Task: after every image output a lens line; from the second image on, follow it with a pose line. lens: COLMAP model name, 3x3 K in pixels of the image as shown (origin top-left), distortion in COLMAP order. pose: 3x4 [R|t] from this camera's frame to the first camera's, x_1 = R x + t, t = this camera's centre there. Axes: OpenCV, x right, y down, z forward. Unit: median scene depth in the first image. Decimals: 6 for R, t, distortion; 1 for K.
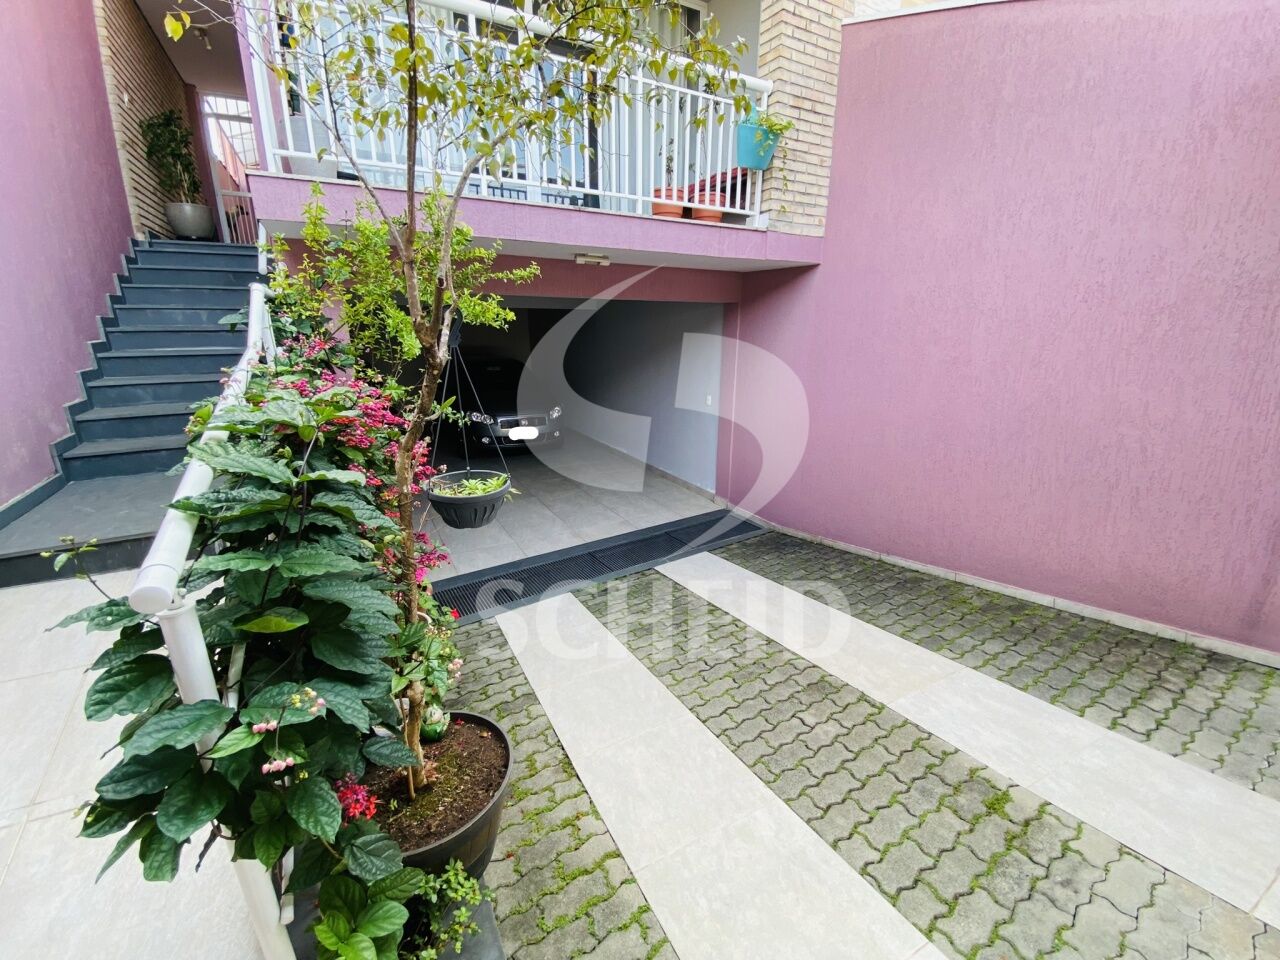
lens RADIAL K [[499.9, 0, 640.0], [0, 499.9, 480.0], [0, 0, 1]] dist [-0.029296, -0.000157]
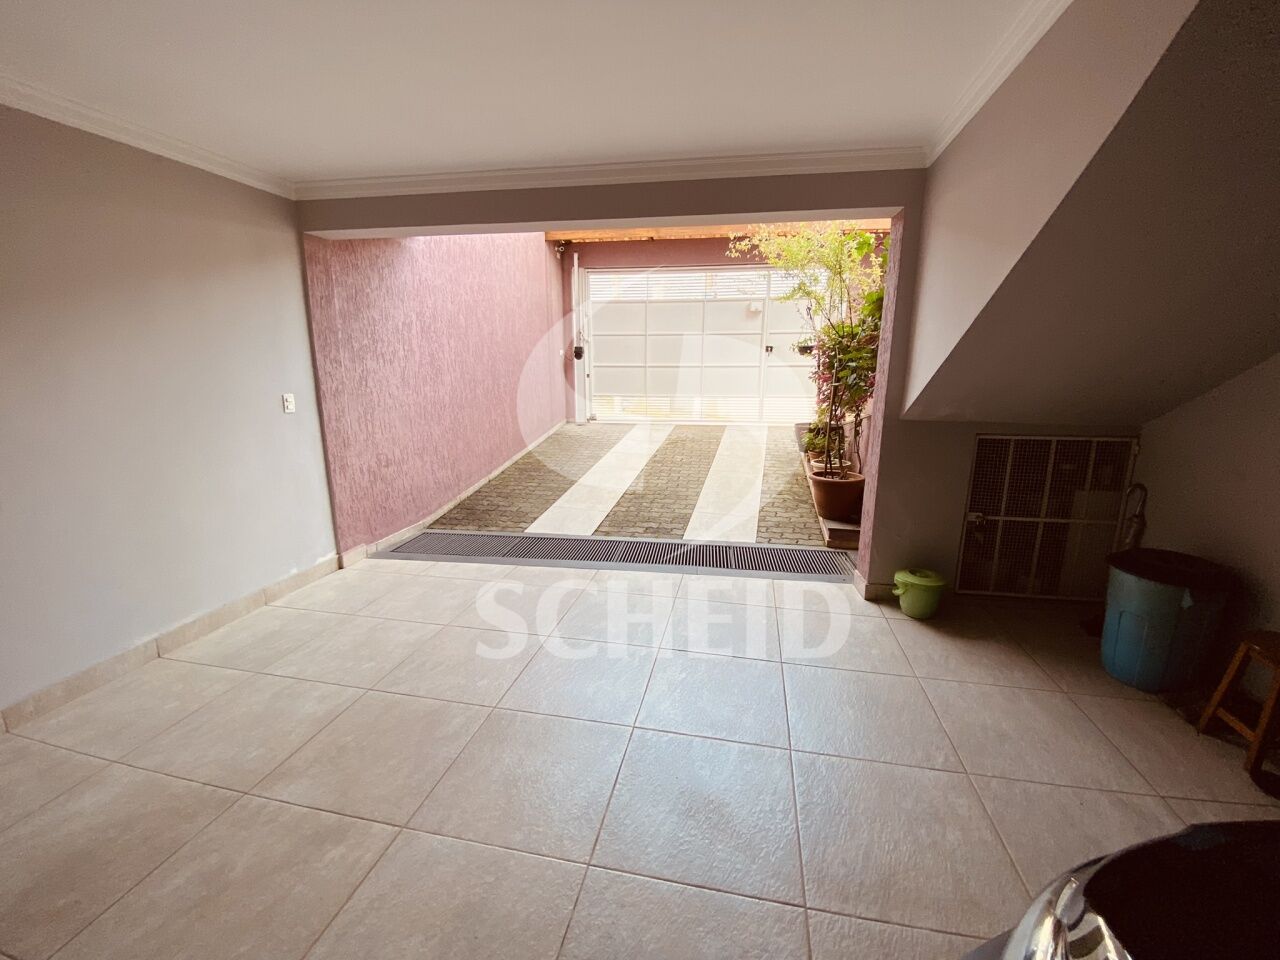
lens RADIAL K [[531.9, 0, 640.0], [0, 531.9, 480.0], [0, 0, 1]] dist [0.000459, -0.000004]
pose [[-0.739312, -0.154057, 0.655503, -0.530622], [0.179688, 0.893039, 0.412546, -0.254539], [-0.648945, 0.422786, -0.632552, 1.155797]]
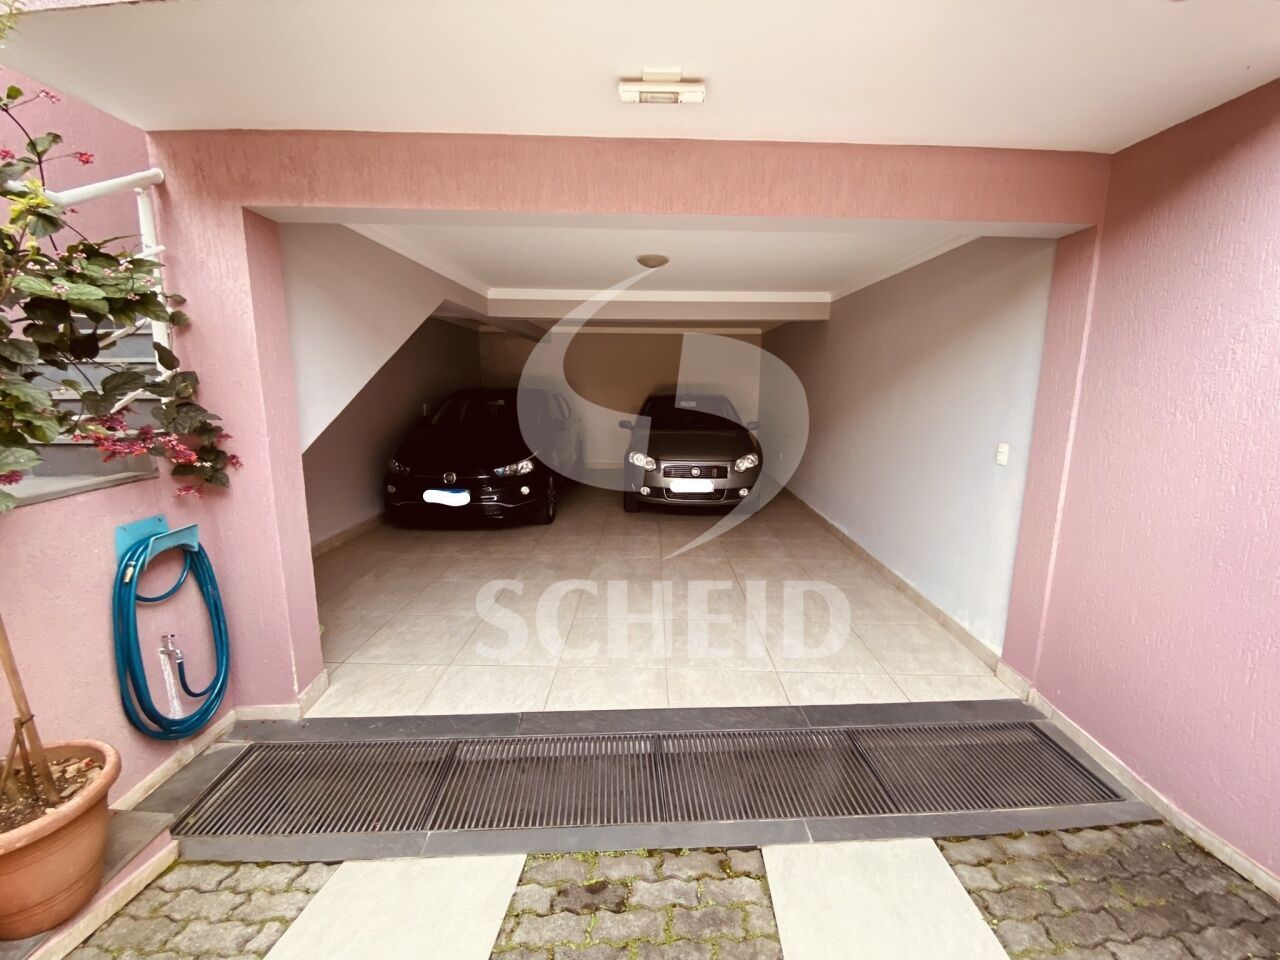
lens RADIAL K [[499.9, 0, 640.0], [0, 499.9, 480.0], [0, 0, 1]] dist [-0.029296, -0.000157]
pose [[0.848224, 0.091101, -0.521743, 0.091834], [-0.145813, 0.987196, -0.064681, -0.056208], [0.509170, 0.130941, 0.850647, 0.436840]]
